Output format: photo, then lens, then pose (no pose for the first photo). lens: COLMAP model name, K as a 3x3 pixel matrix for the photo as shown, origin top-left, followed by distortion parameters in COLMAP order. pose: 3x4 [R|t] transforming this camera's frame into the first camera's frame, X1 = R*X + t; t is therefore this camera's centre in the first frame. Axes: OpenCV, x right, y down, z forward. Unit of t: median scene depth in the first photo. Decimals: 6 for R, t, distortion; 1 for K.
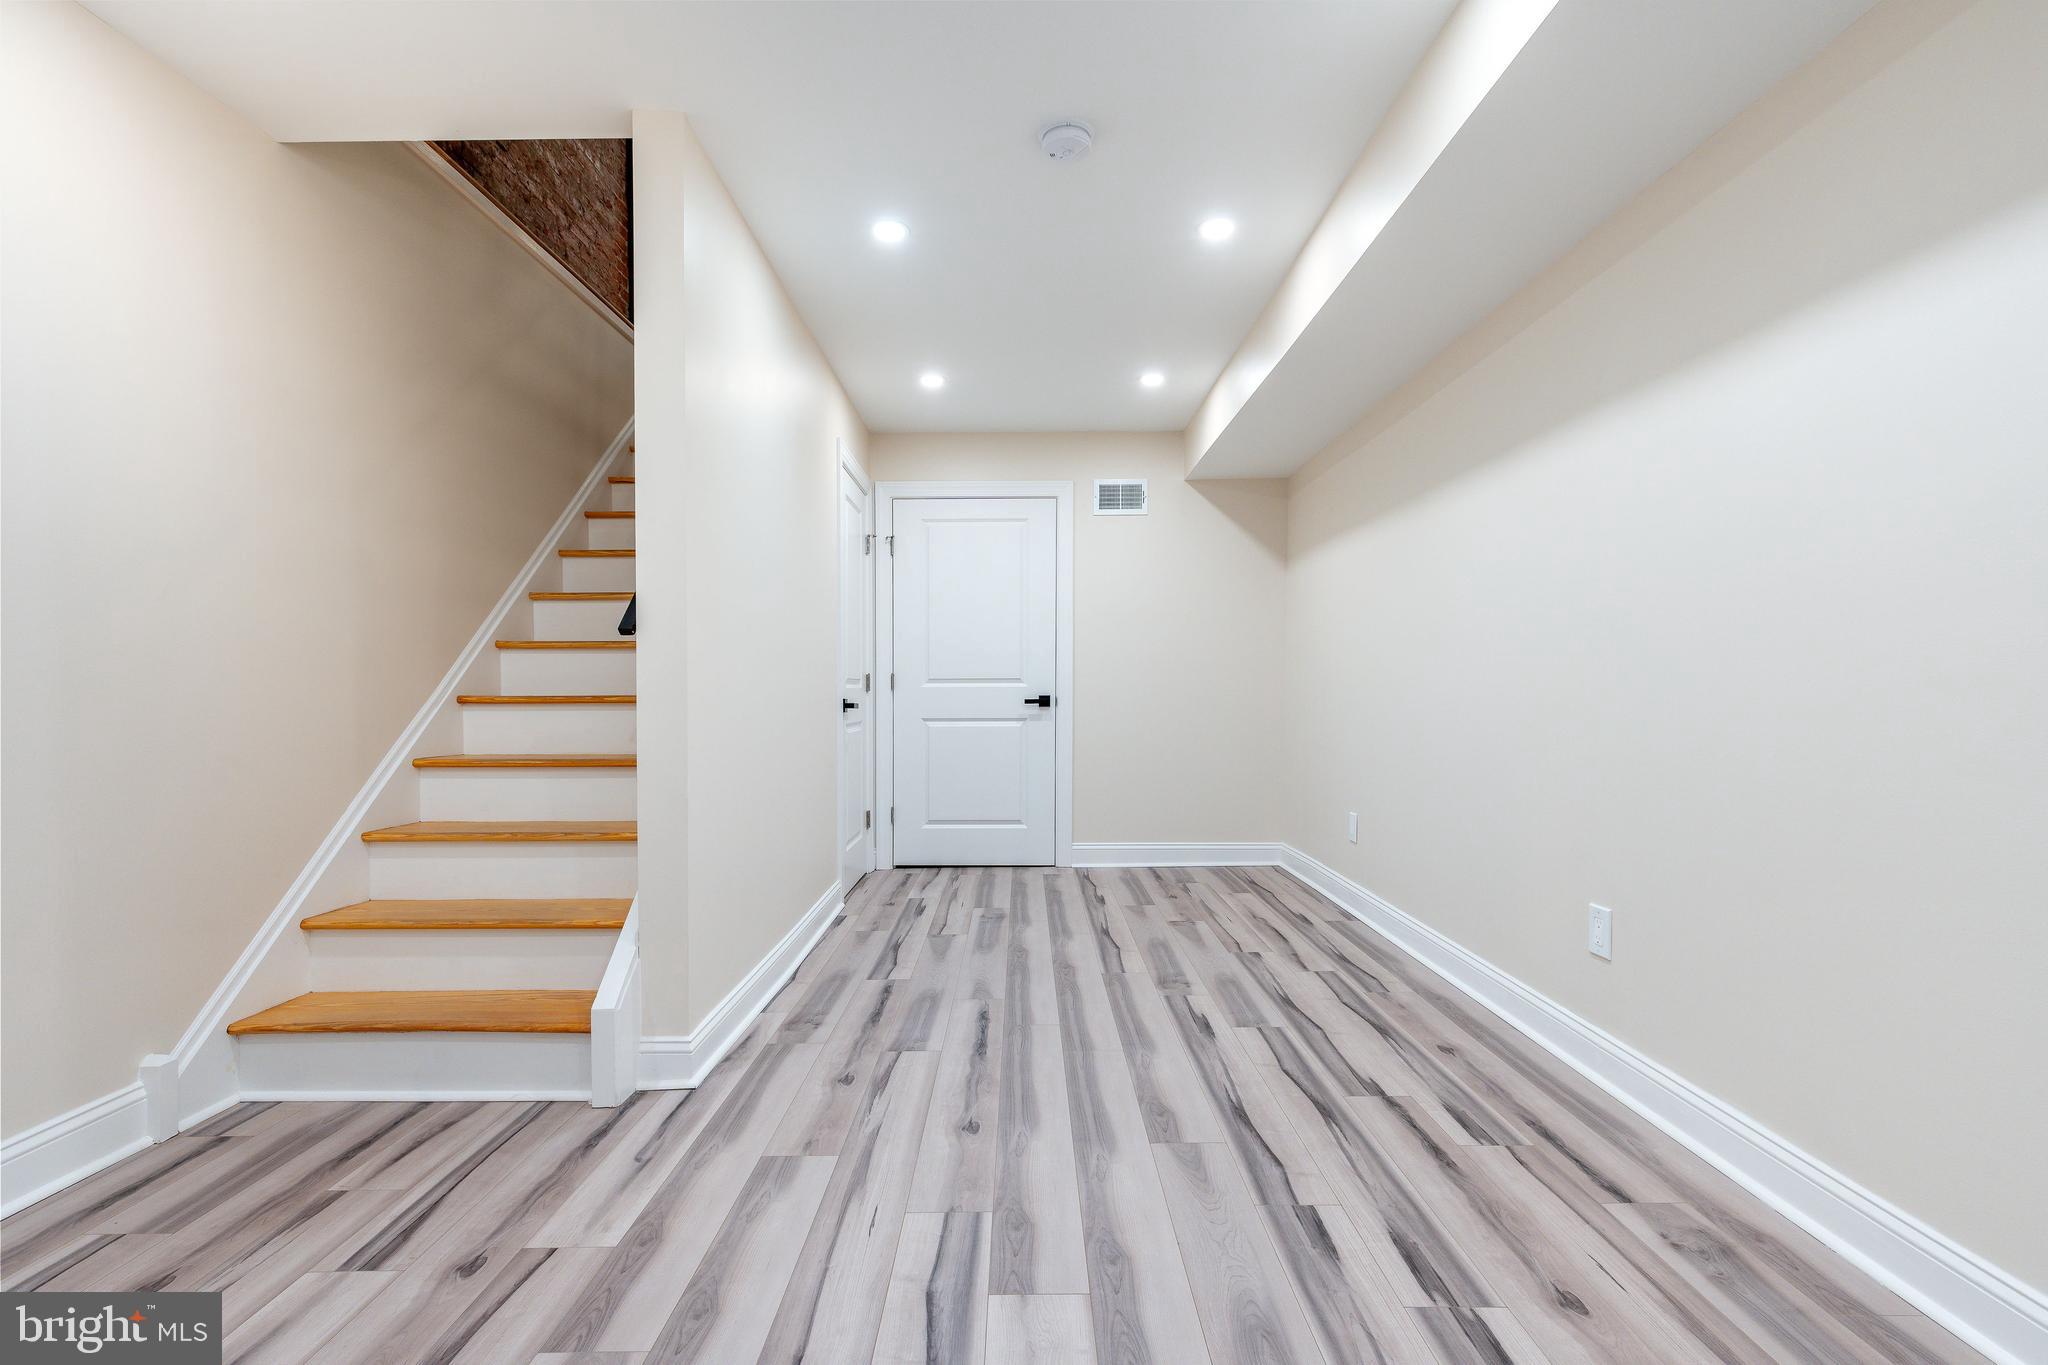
lens RADIAL K [[902.4, 0, 1023.2], [0, 902.4, 687.4], [0, 0, 1]] dist [-0.000838, 0.000753]
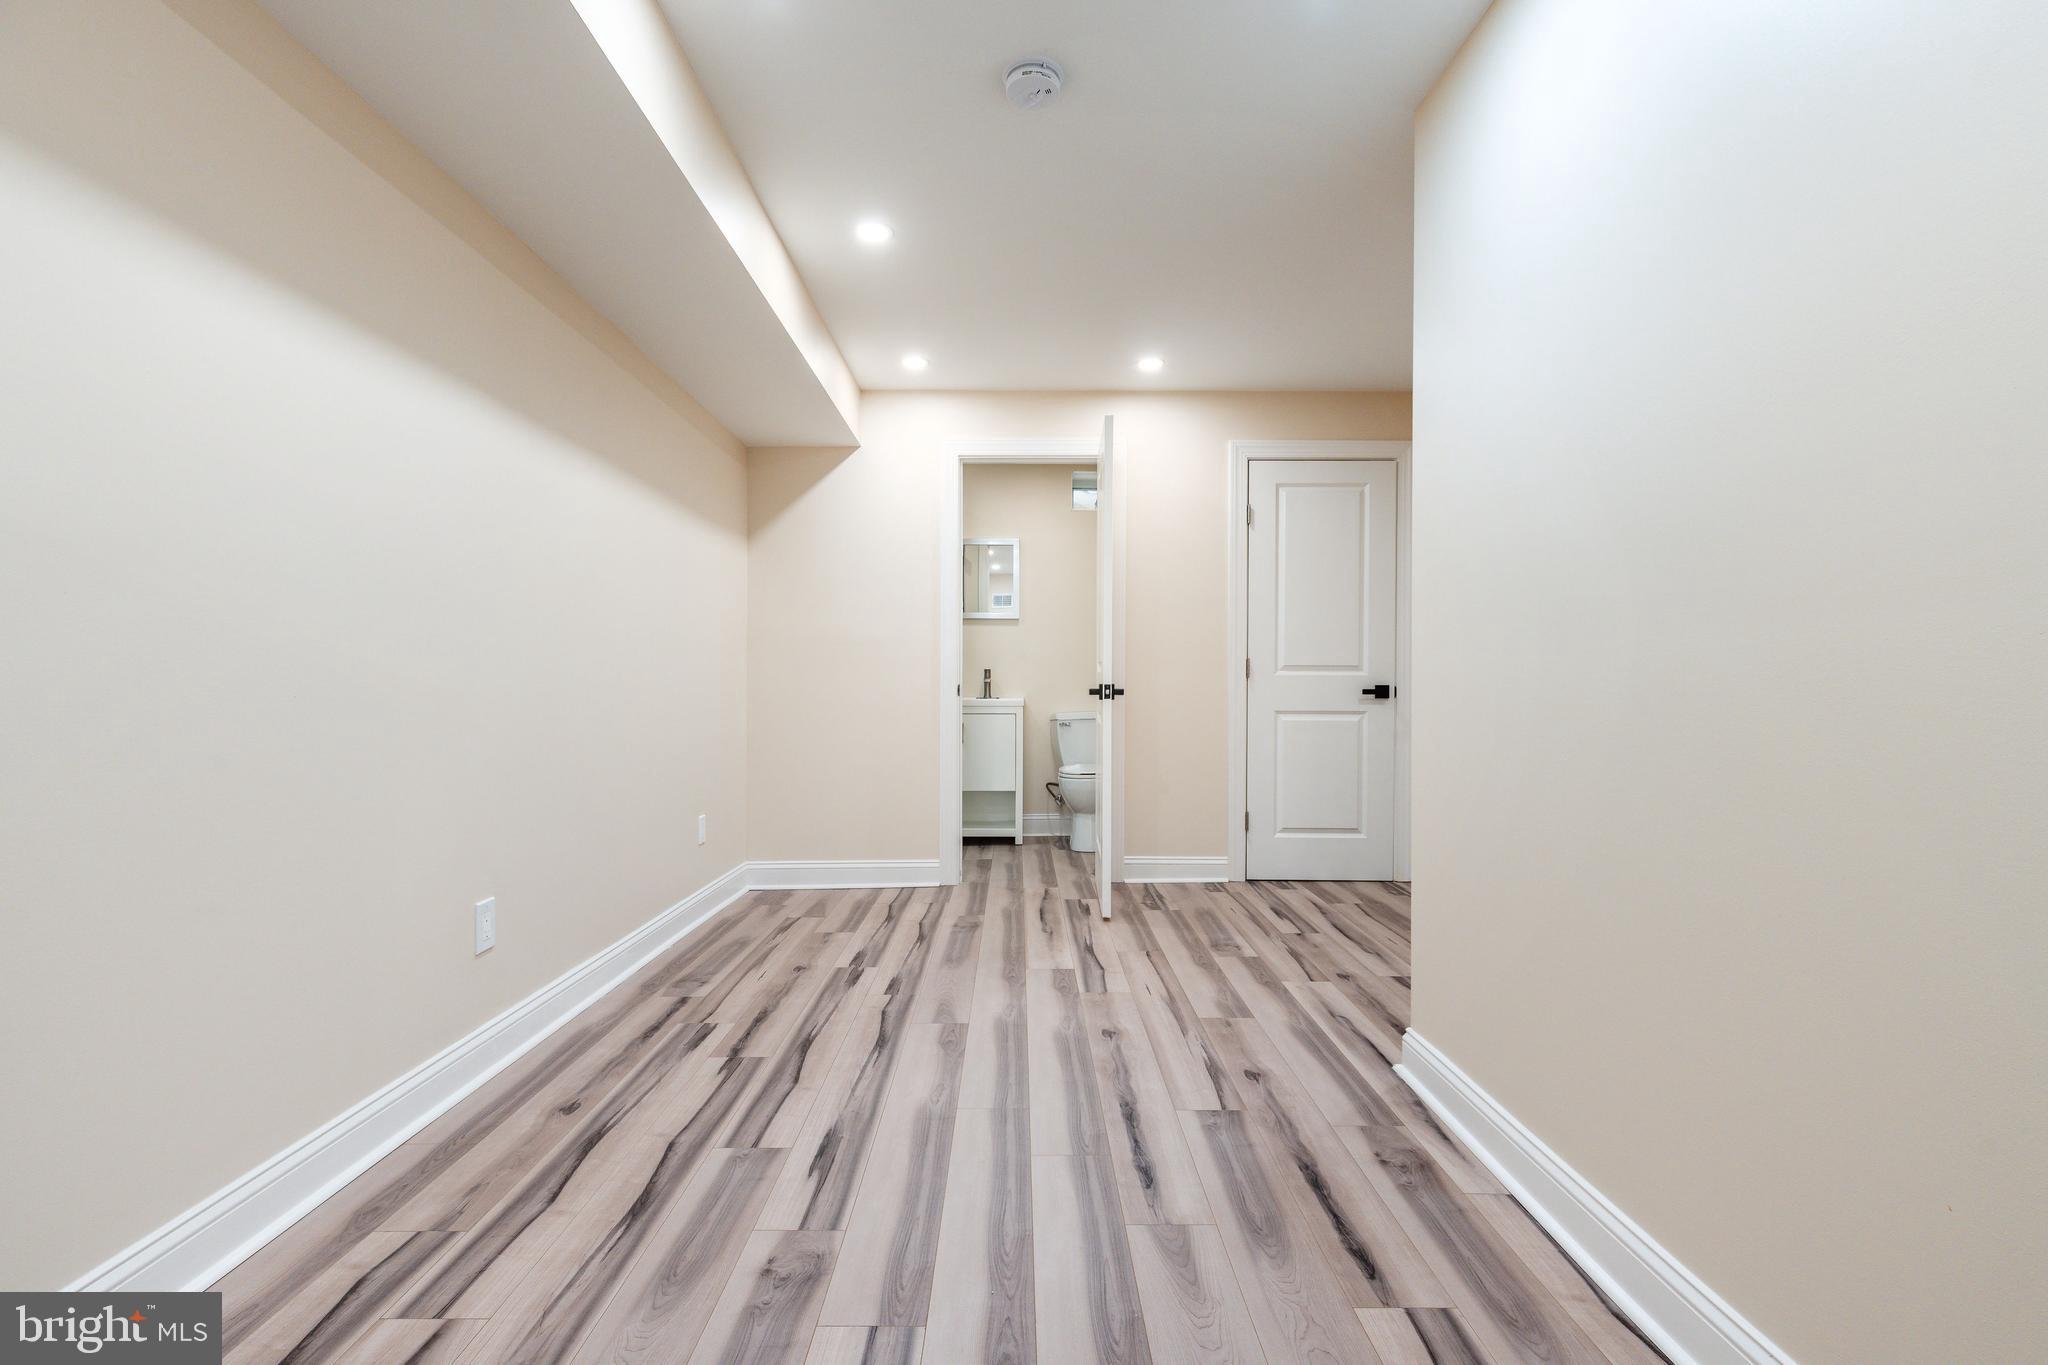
lens RADIAL K [[902.4, 0, 1024.5], [0, 902.4, 685.1], [0, 0, 1]] dist [-0.000838, 0.000753]
pose [[-0.999969, 0.001653, -0.007757, 0.059304], [0.001680, 0.999993, -0.003466, 0.014770], [0.007751, -0.003479, -0.999964, 2.002727]]
